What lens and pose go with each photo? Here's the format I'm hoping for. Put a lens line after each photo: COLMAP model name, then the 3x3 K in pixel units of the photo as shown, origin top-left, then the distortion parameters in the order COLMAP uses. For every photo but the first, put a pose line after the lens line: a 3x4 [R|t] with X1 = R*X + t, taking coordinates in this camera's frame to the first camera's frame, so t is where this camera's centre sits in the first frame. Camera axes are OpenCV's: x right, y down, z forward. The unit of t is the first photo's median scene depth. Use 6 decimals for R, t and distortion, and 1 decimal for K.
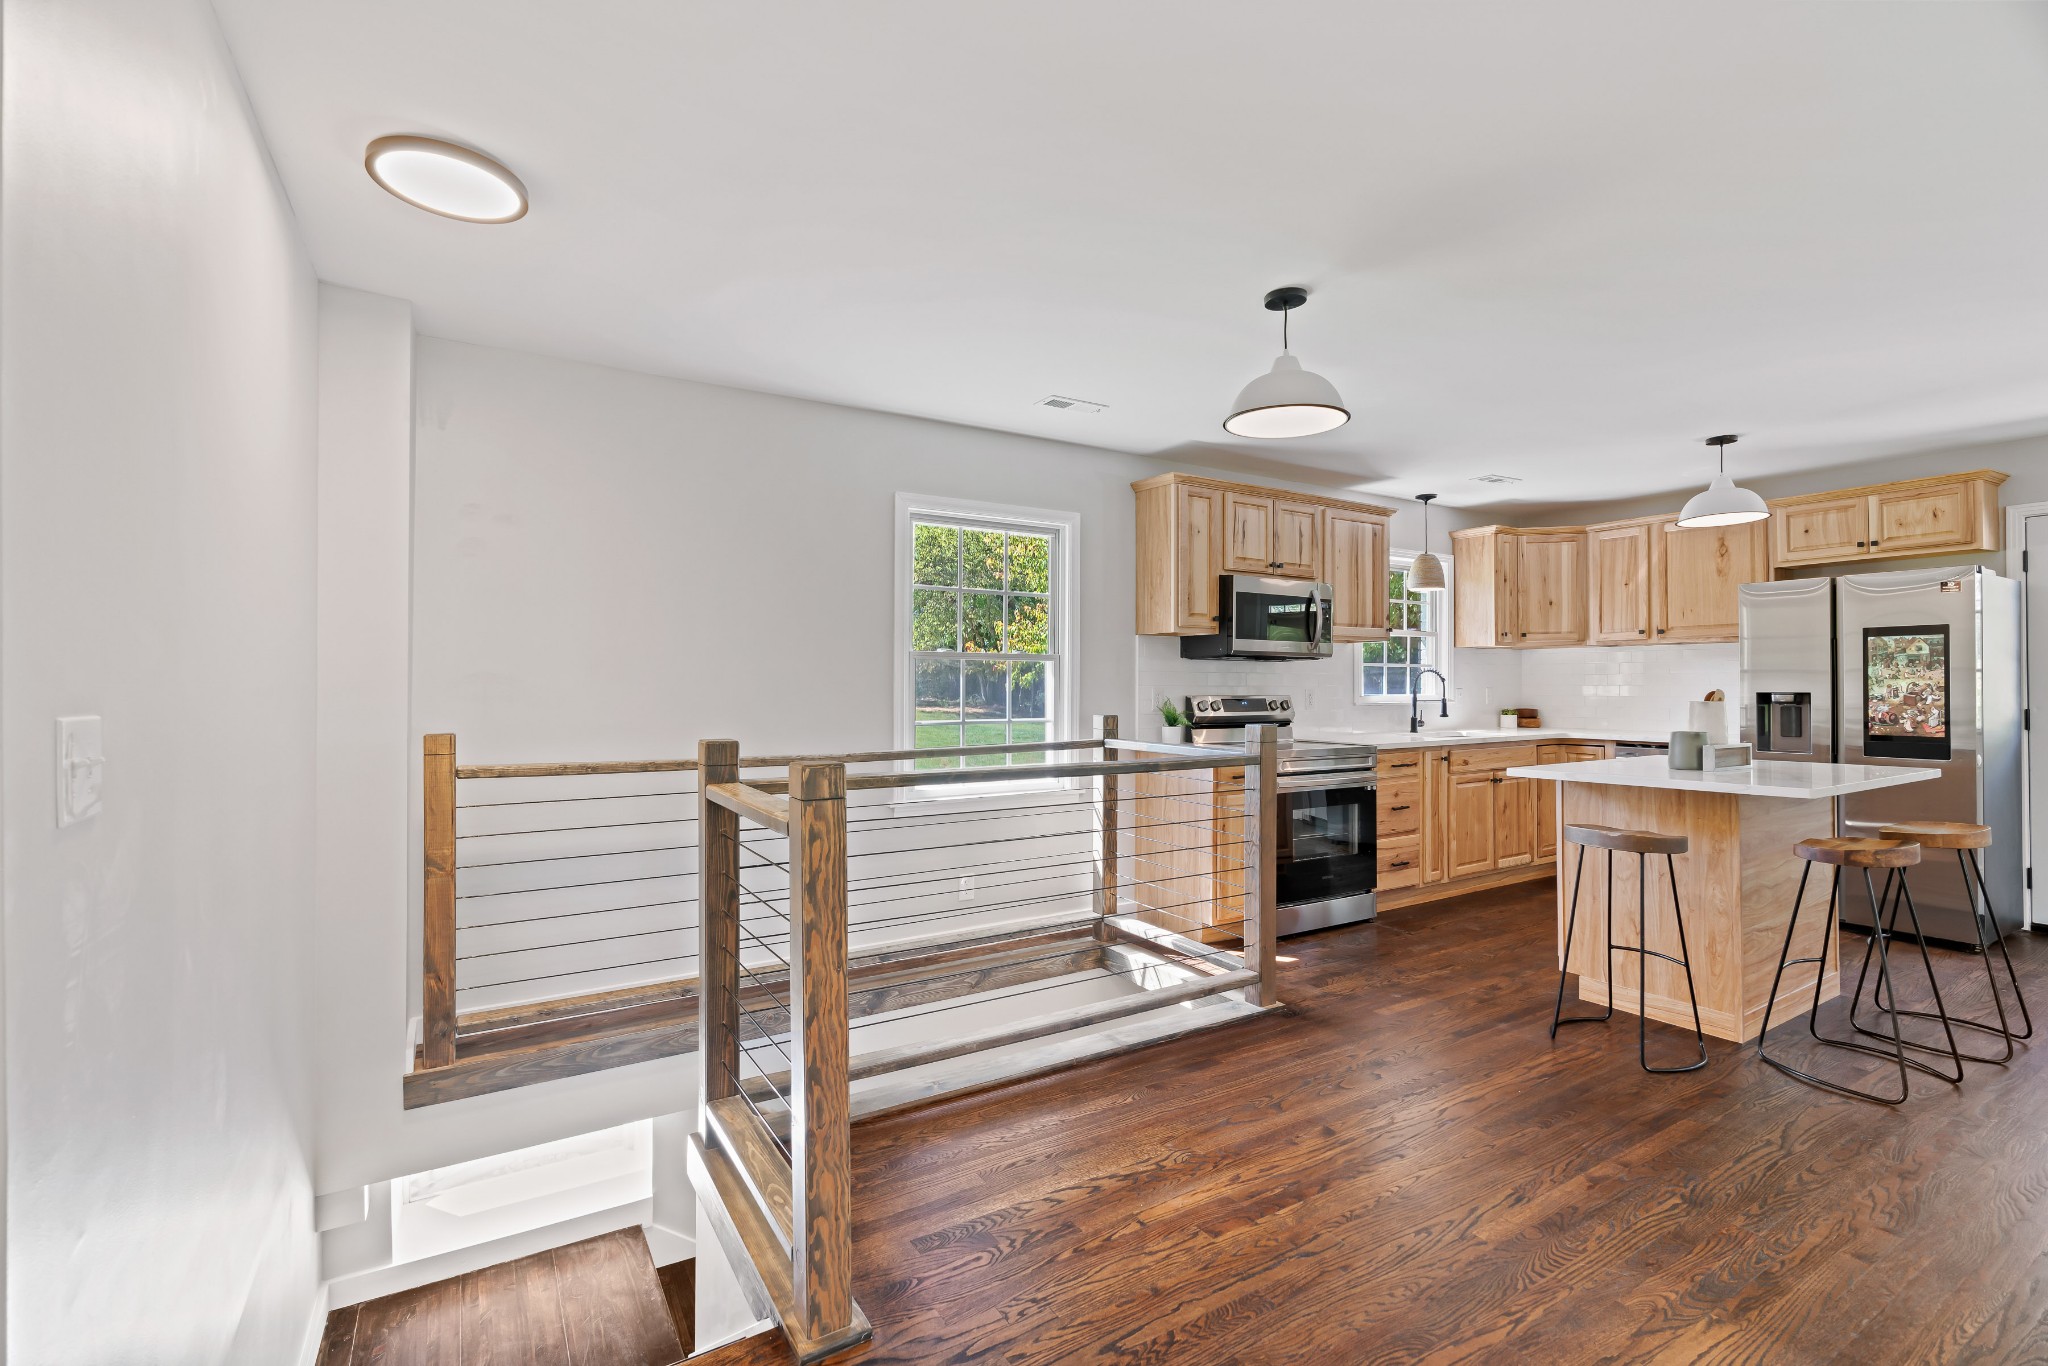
lens RADIAL K [[931.2, 0, 1017.9], [0, 931.2, 683.2], [0, 0, 1]] dist [-0.016904, 0.007654]
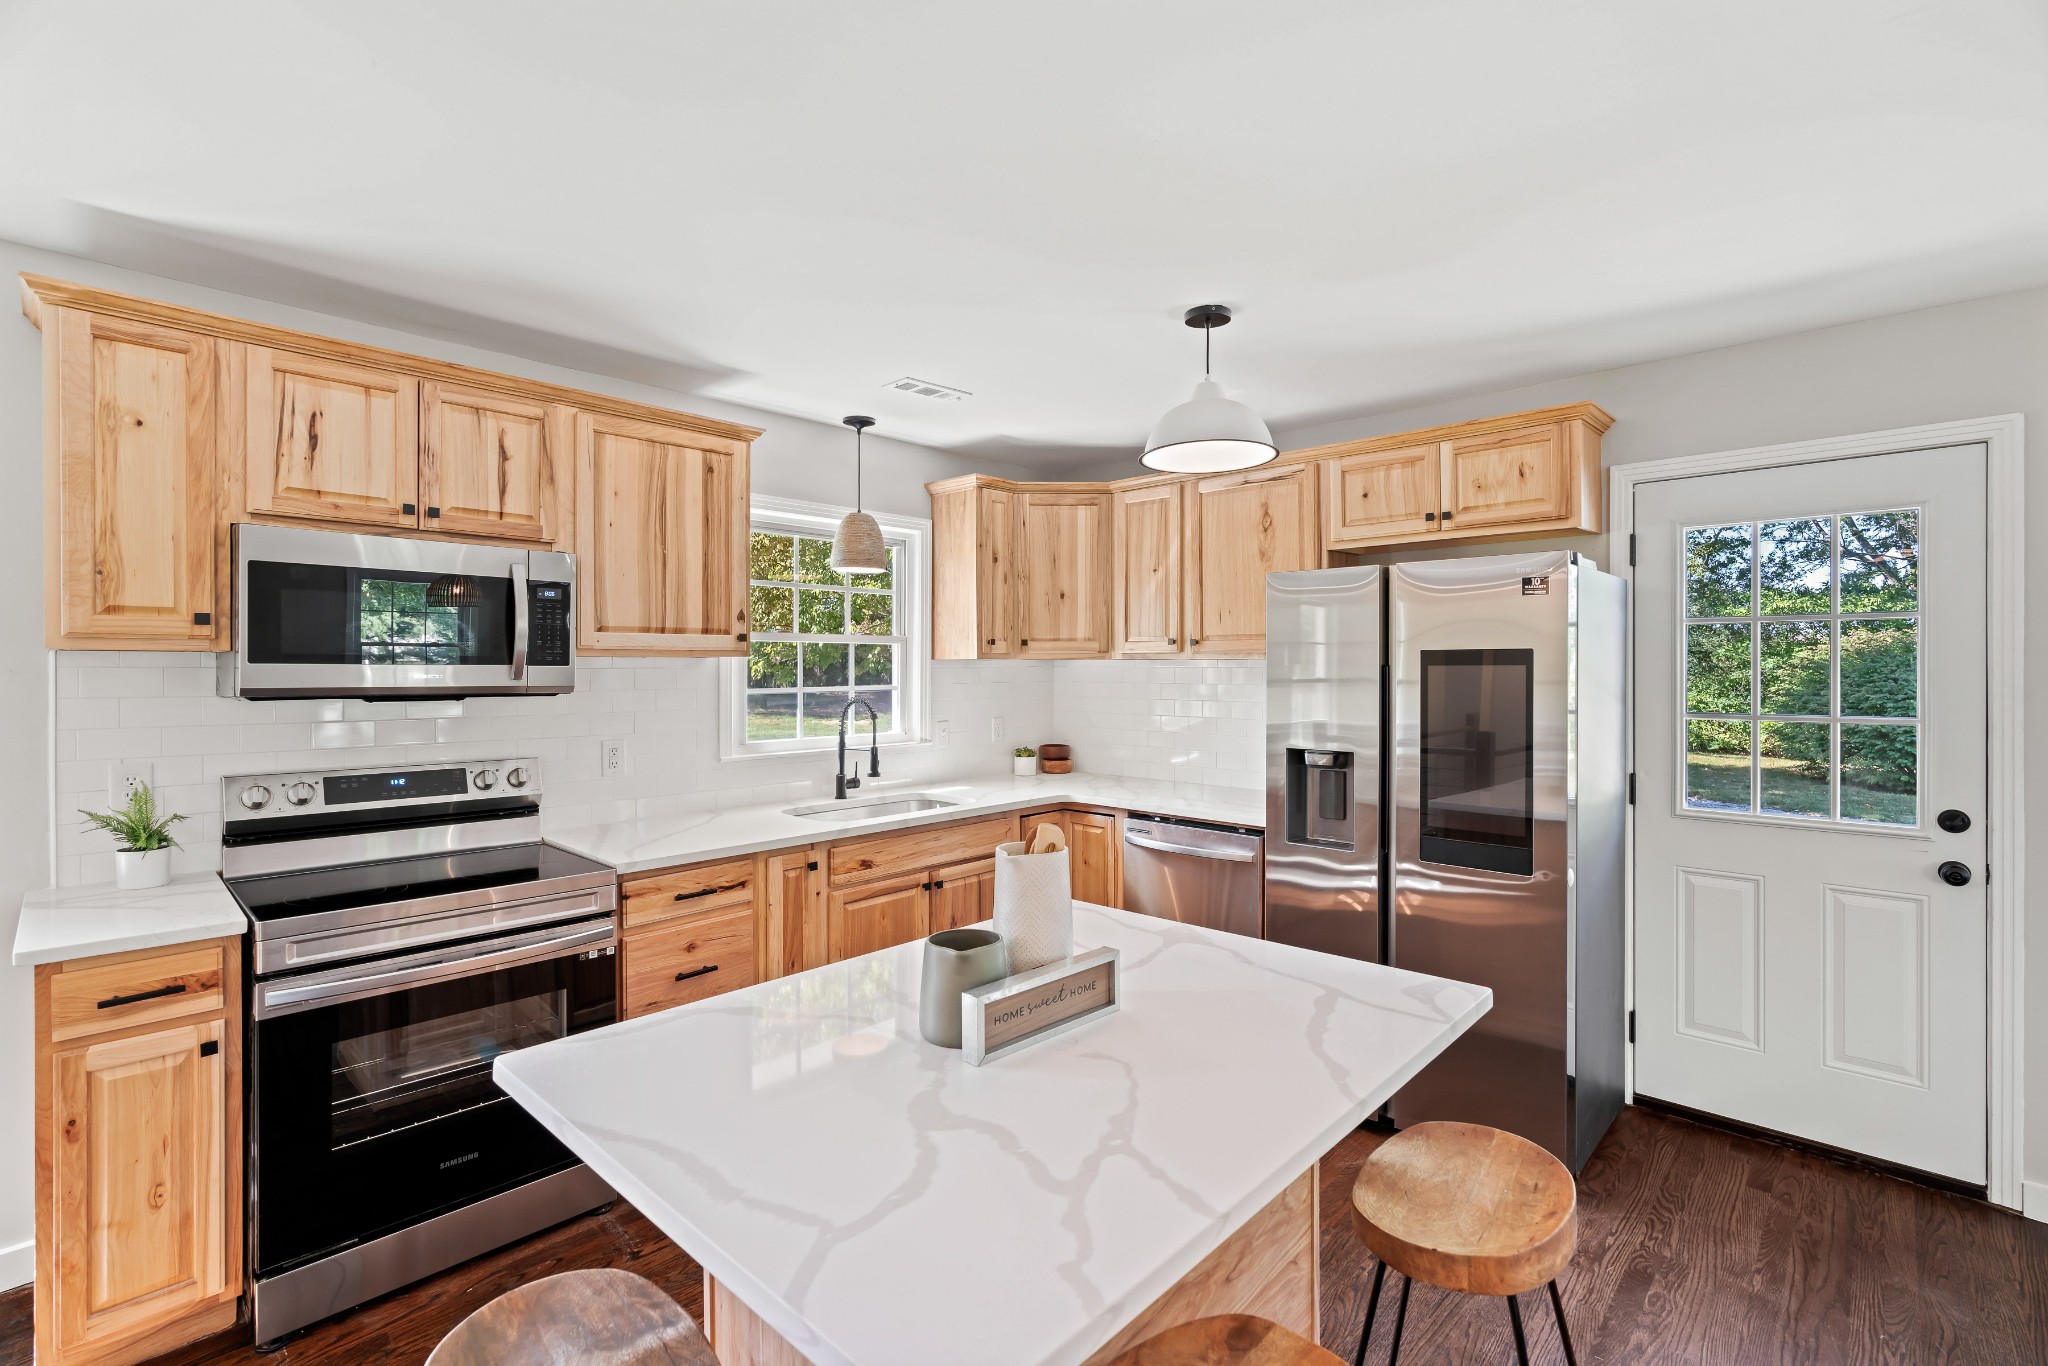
lens RADIAL K [[931.2, 0, 1029.6], [0, 931.2, 673.2], [0, 0, 1]] dist [-0.016904, 0.007654]
pose [[0.965234, -0.000522, 0.261388, 0.433697], [-0.002404, 0.999938, 0.010875, -0.043471], [-0.261377, -0.011126, 0.965173, 0.408098]]
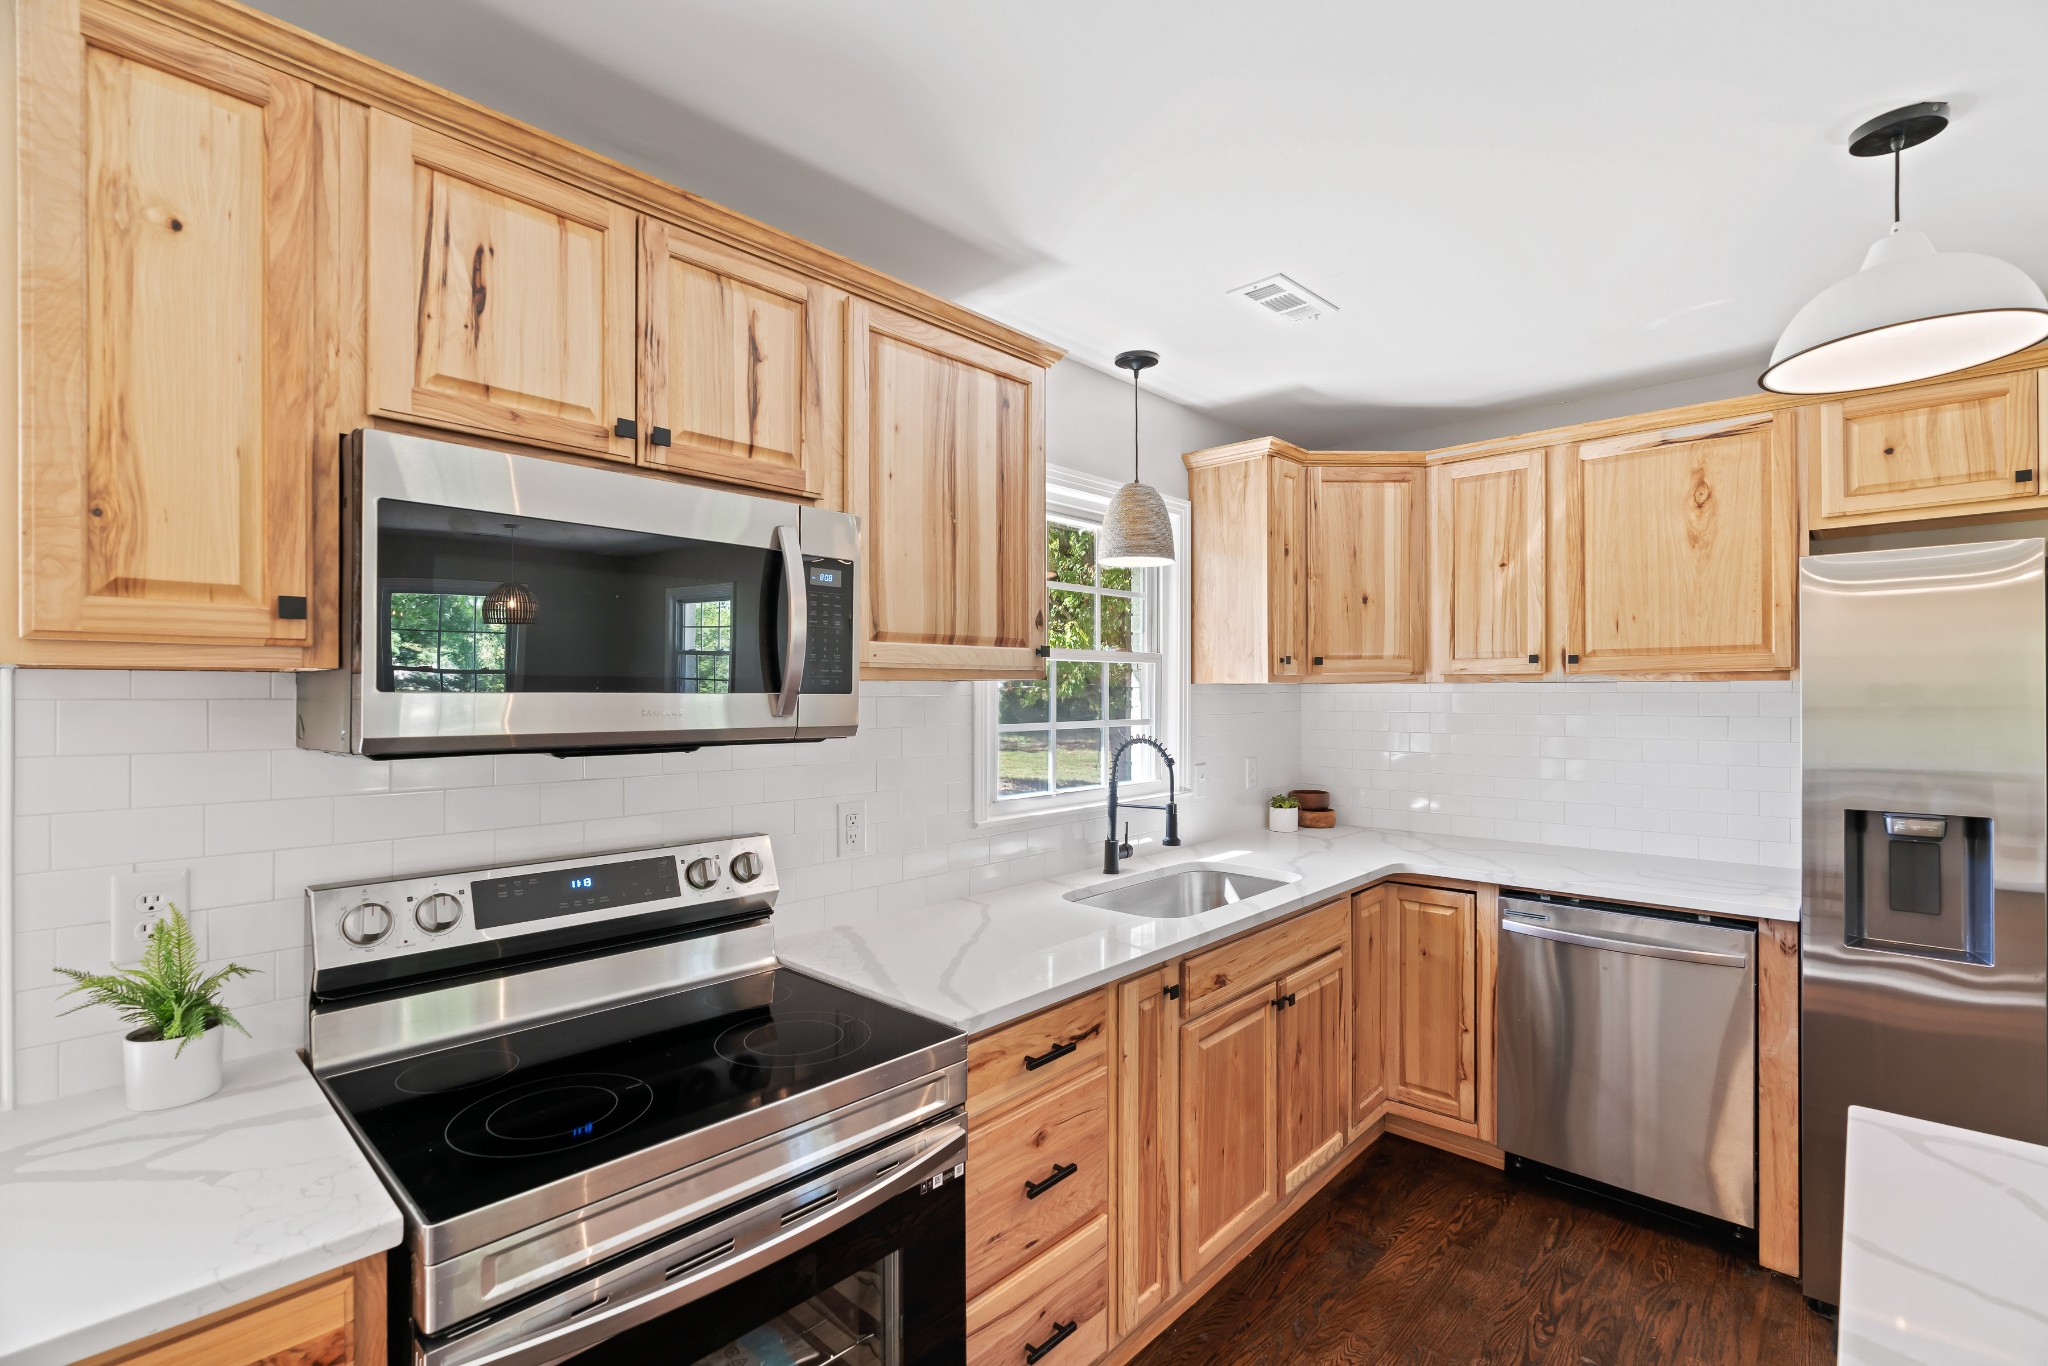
lens RADIAL K [[931.2, 0, 1034.2], [0, 931.2, 691.8], [0, 0, 1]] dist [-0.016904, 0.007654]
pose [[0.962243, -0.002076, 0.272184, 0.297623], [0.001341, 0.999995, 0.002887, -0.042891], [-0.272188, -0.002413, 0.962241, 0.639127]]
